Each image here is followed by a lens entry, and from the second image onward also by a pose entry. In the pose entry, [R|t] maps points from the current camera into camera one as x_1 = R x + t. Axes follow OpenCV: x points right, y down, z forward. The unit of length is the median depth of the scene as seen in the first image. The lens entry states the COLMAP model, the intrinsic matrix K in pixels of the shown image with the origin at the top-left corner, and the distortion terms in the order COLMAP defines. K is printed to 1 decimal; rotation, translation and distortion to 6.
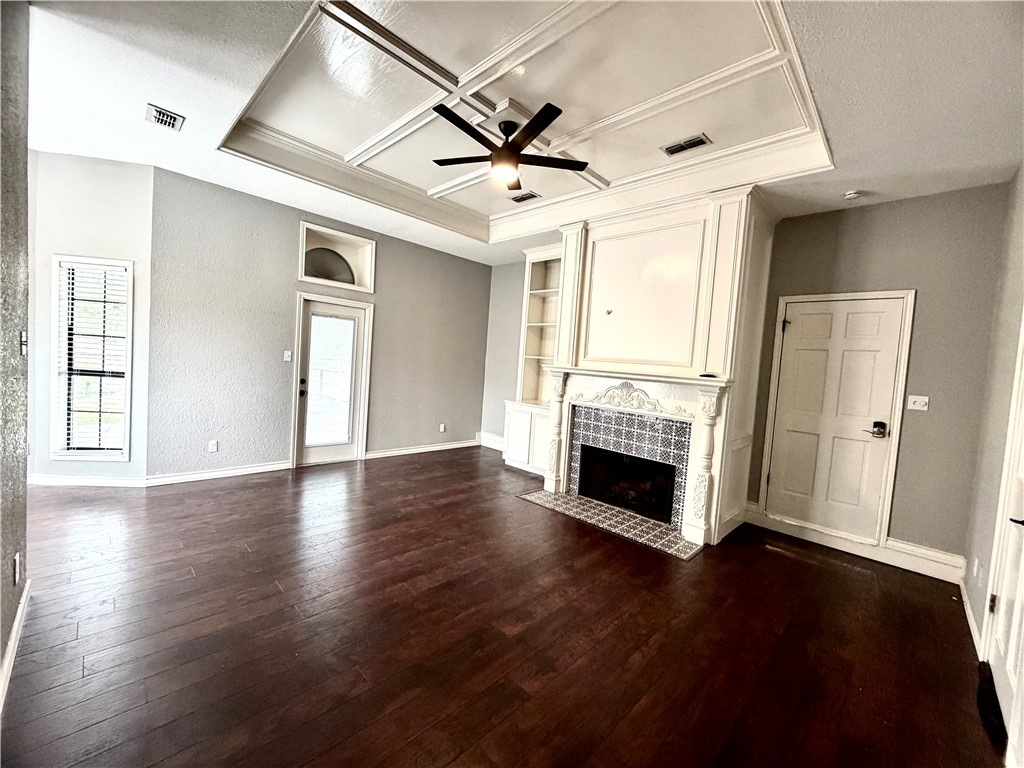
lens RADIAL K [[409.7, 0, 511.0], [0, 409.7, 382.9], [0, 0, 1]] dist [0.000682, 0.000283]
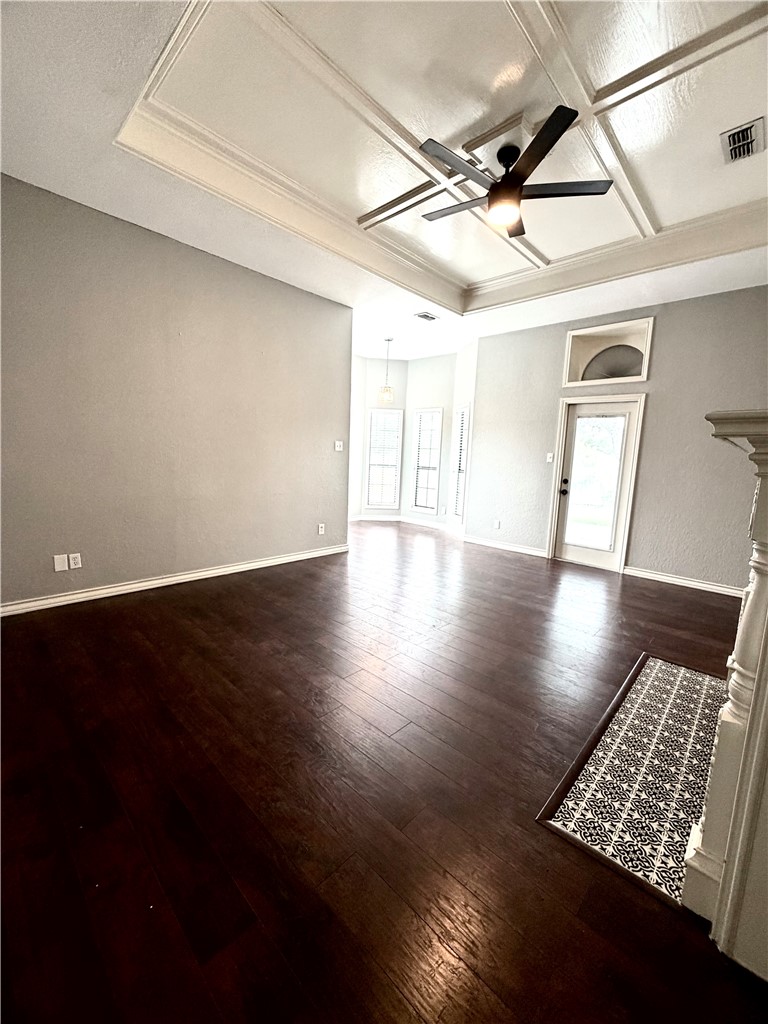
lens RADIAL K [[409.7, 0, 382.5], [0, 409.7, 511.8], [0, 0, 1]] dist [0.000682, 0.000283]
pose [[0.016561, 0.069998, -0.997410, 0.563563], [-0.086247, 0.993928, 0.068322, 0.043245], [0.996136, 0.084892, 0.022498, 0.505075]]
